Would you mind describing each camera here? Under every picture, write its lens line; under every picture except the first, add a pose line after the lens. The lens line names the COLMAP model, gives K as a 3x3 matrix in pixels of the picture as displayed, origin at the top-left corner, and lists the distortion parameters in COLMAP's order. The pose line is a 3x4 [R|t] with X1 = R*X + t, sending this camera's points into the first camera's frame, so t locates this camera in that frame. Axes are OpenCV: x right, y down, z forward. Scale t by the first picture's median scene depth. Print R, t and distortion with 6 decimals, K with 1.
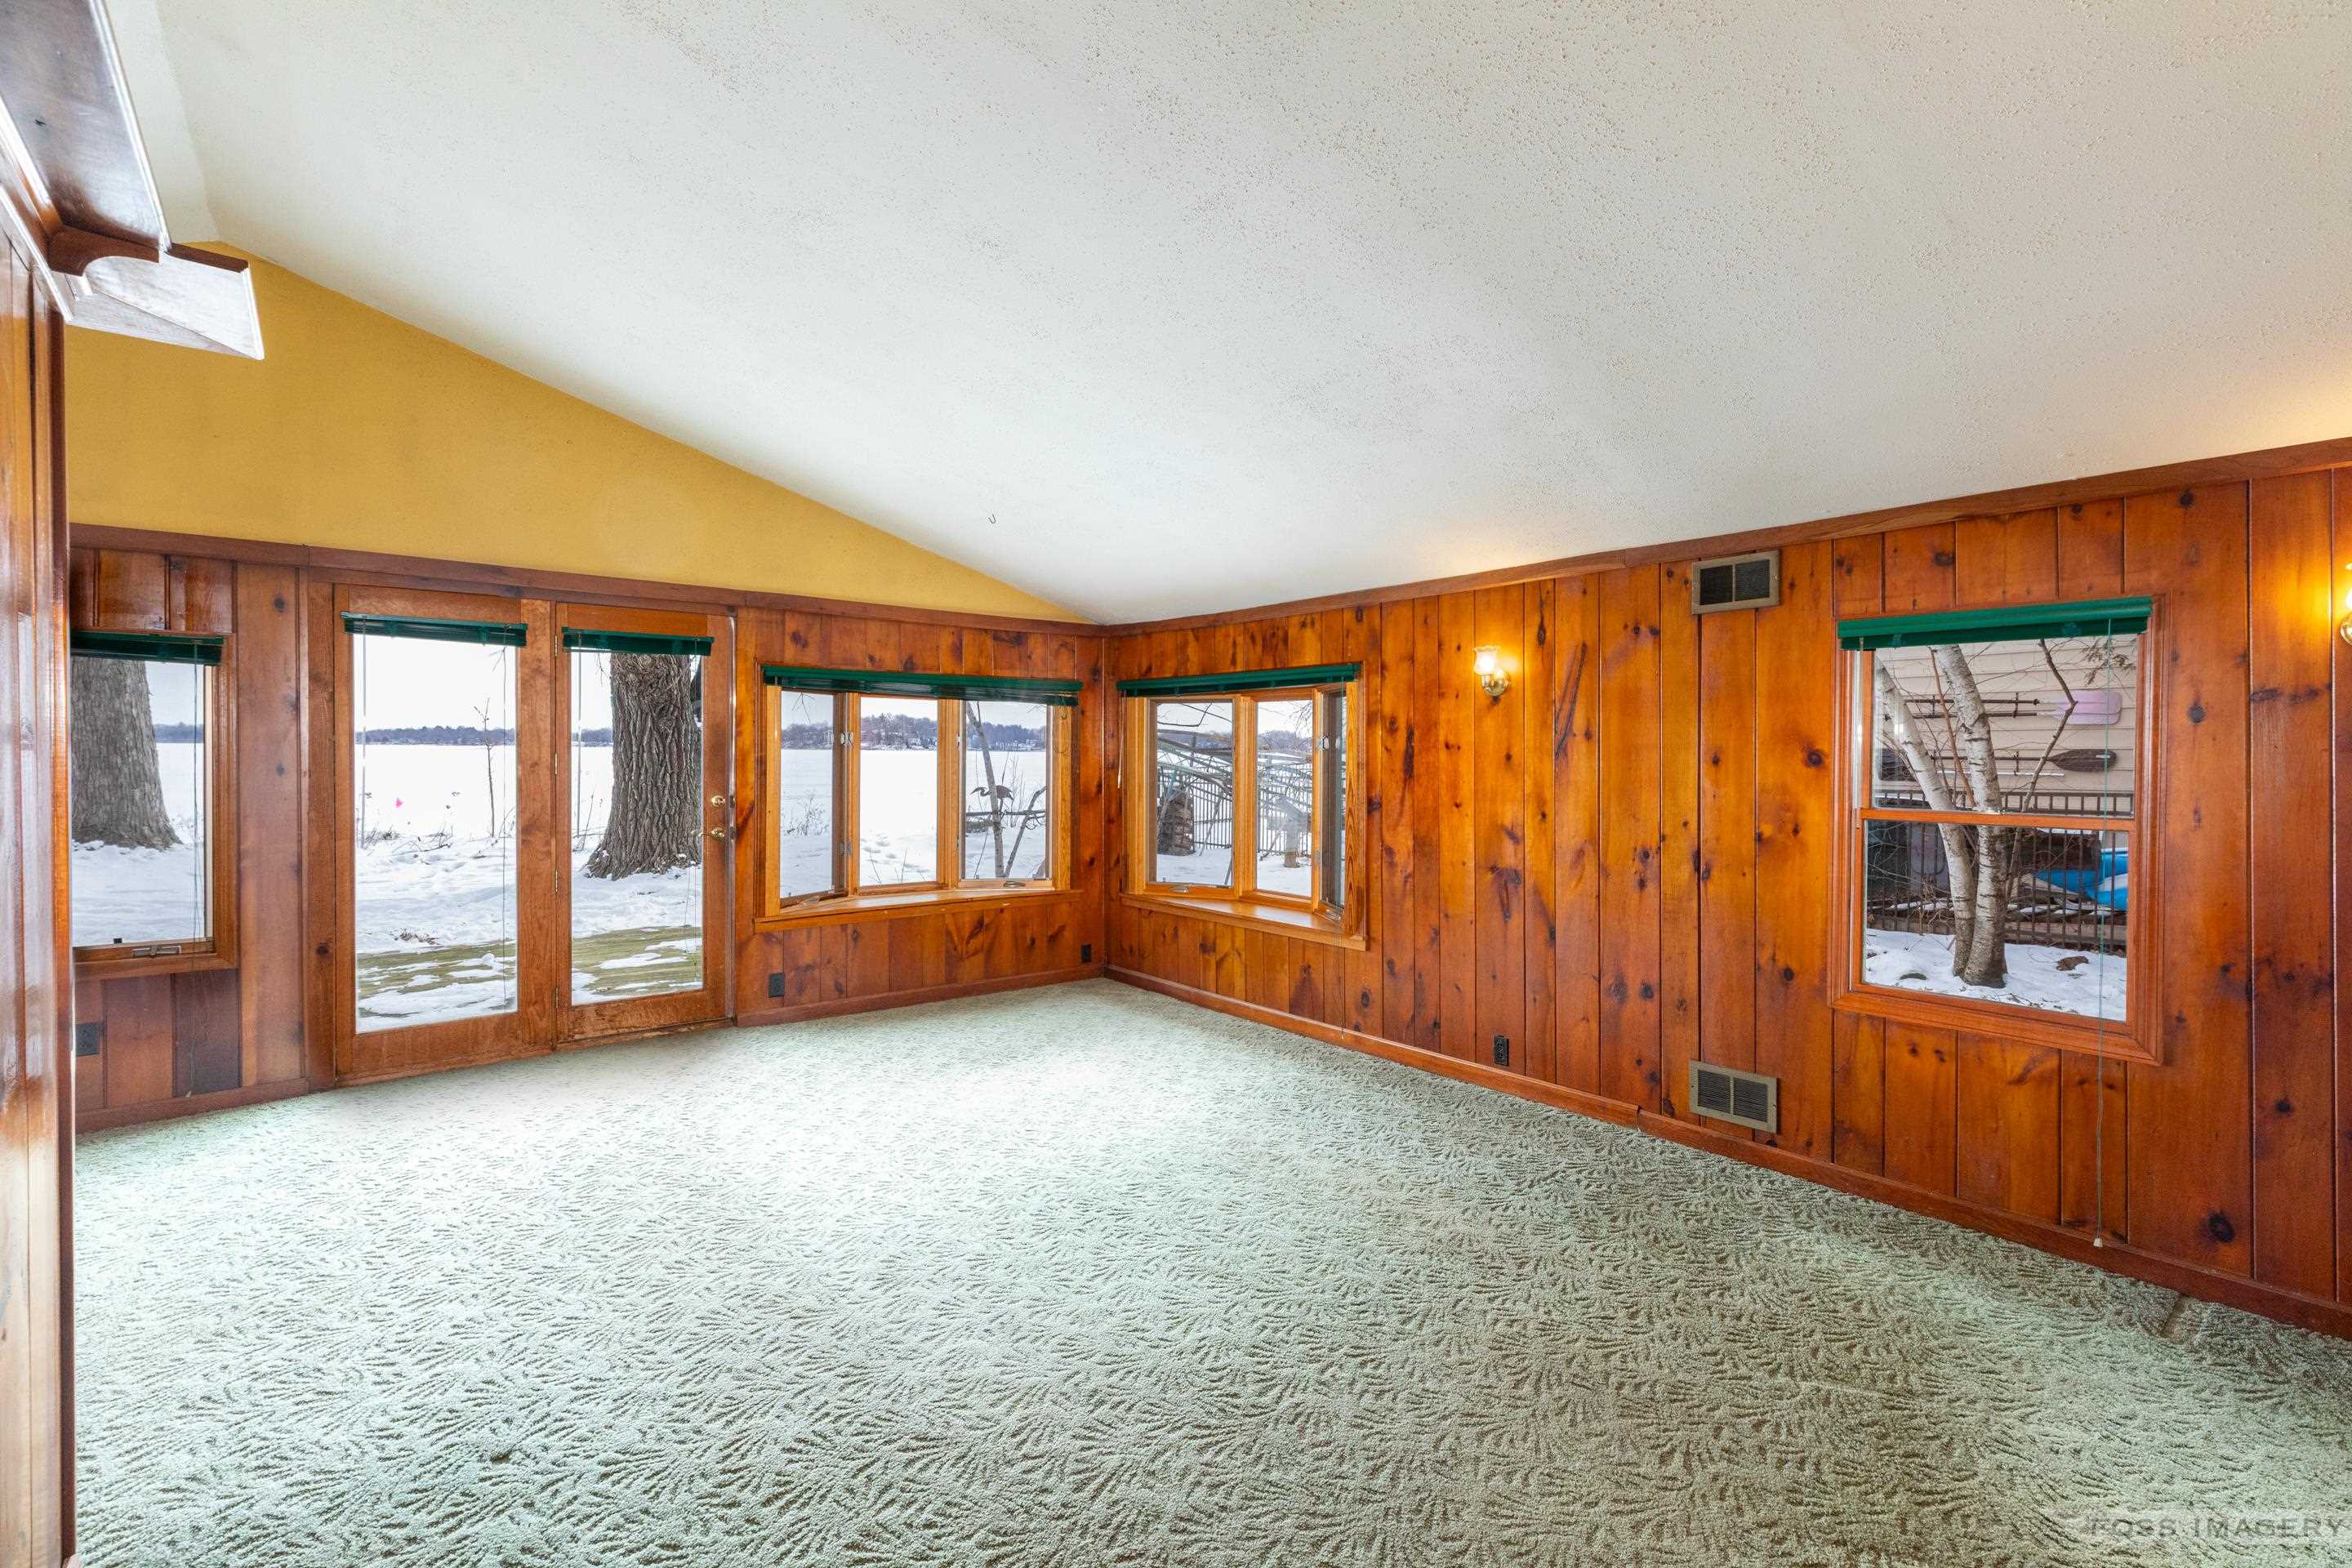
lens RADIAL K [[1072.8, 0, 1177.9], [0, 1072.8, 791.5], [0, 0, 1]] dist [0.008944, -0.000494]
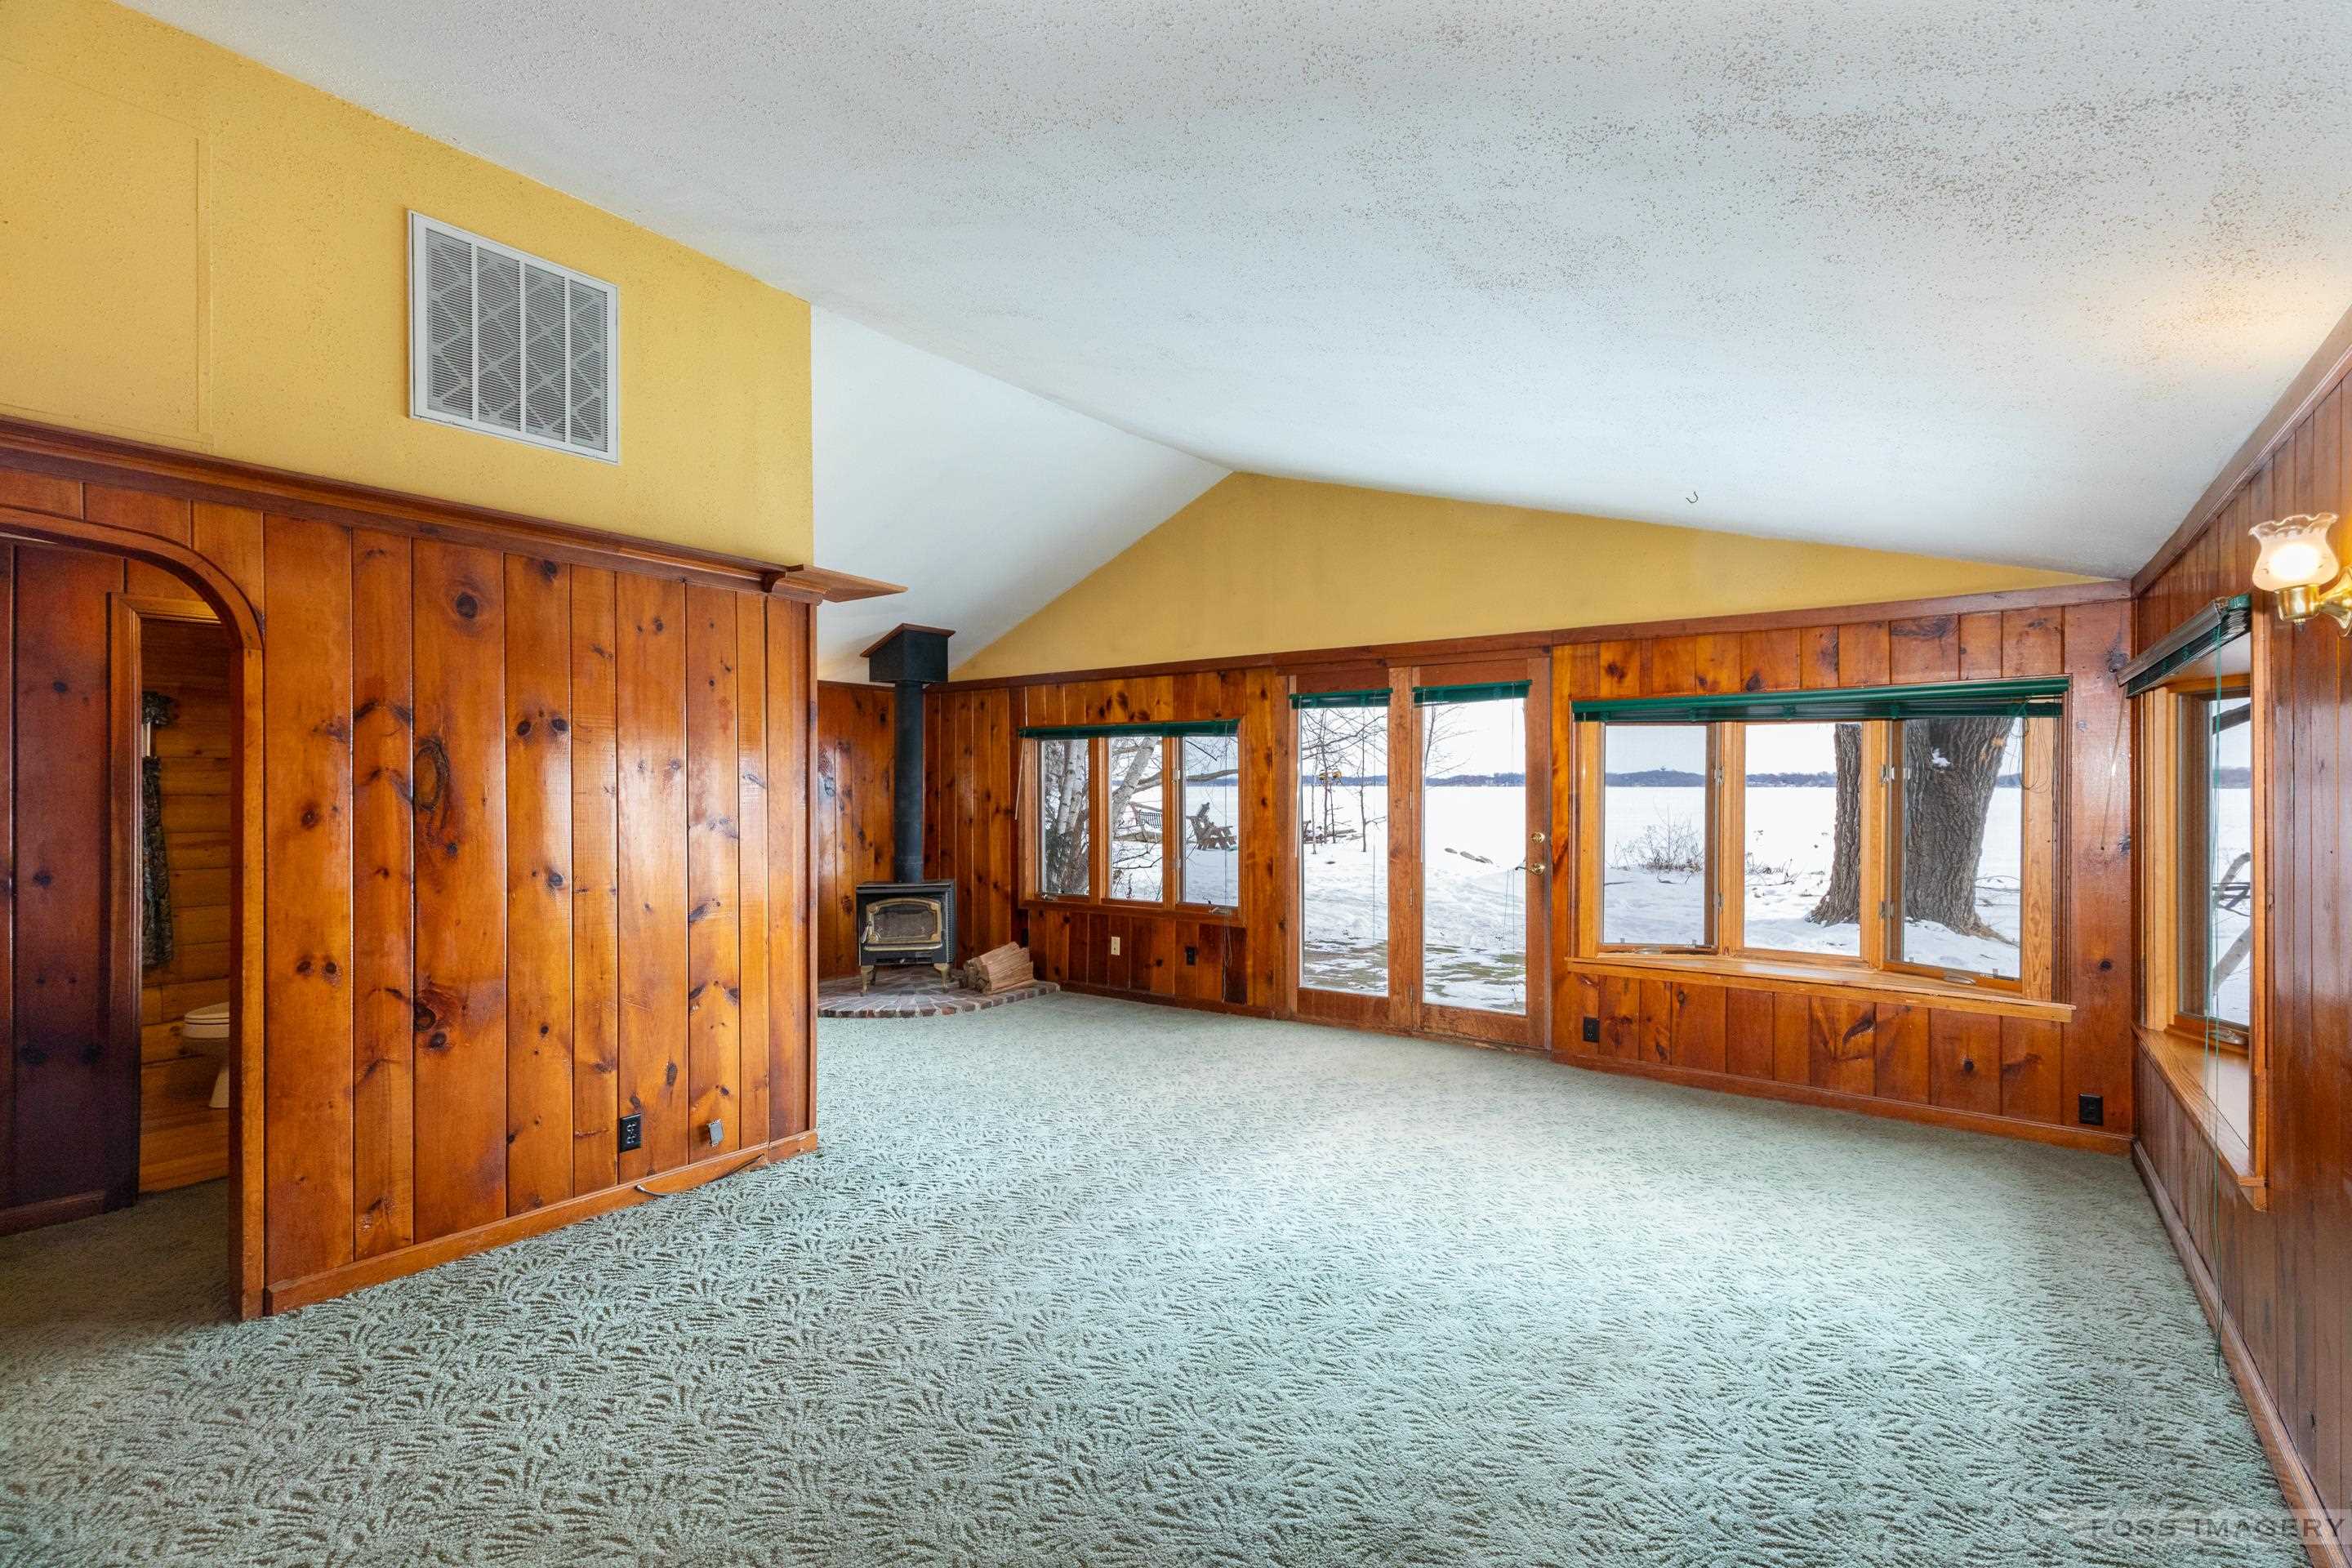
lens RADIAL K [[1072.8, 0, 1173.3], [0, 1072.8, 785.2], [0, 0, 1]] dist [0.008944, -0.000494]
pose [[0.245950, -0.010577, -0.969225, 0.538063], [-0.038096, 0.999062, -0.020570, -0.006174], [0.968533, 0.041982, 0.245317, 0.442292]]
